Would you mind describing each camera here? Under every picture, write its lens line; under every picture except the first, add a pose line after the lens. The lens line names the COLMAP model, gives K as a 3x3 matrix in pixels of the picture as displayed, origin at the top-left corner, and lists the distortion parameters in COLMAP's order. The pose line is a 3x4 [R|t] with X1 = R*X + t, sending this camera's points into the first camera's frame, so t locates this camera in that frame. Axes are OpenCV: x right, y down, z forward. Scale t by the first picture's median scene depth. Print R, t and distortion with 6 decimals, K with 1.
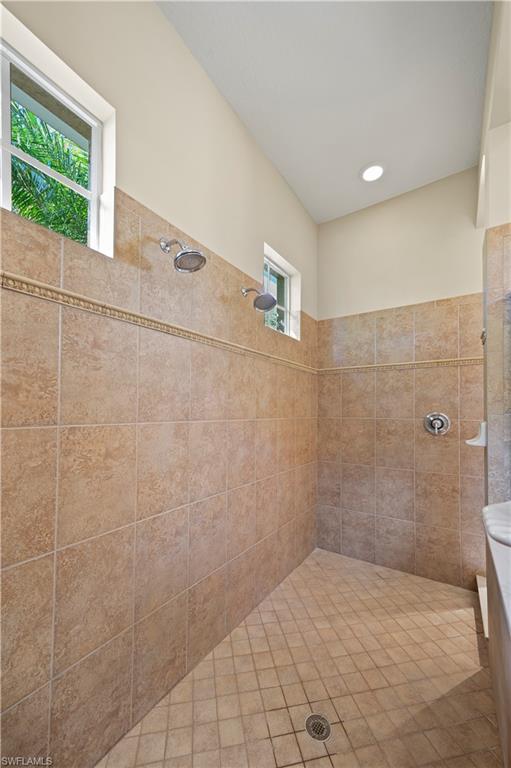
lens RADIAL K [[301.3, 0, 255.8], [0, 301.3, 408.0], [0, 0, 1]] dist [0.016904, 0.000295]
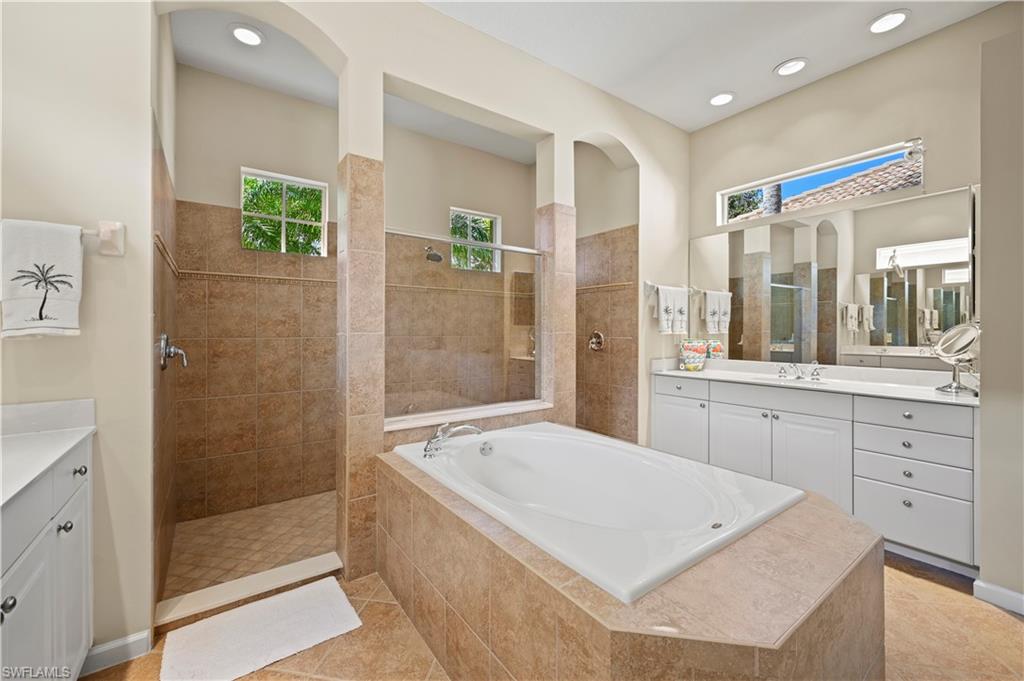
lens RADIAL K [[416.5, 0, 509.1], [0, 416.5, 334.0], [0, 0, 1]] dist [-0.001331, -0.000068]
pose [[0.932301, -0.001313, -0.361680, 1.090767], [0.008178, 0.999814, 0.017453, -0.006039], [0.361590, -0.019229, 0.932139, -0.766699]]
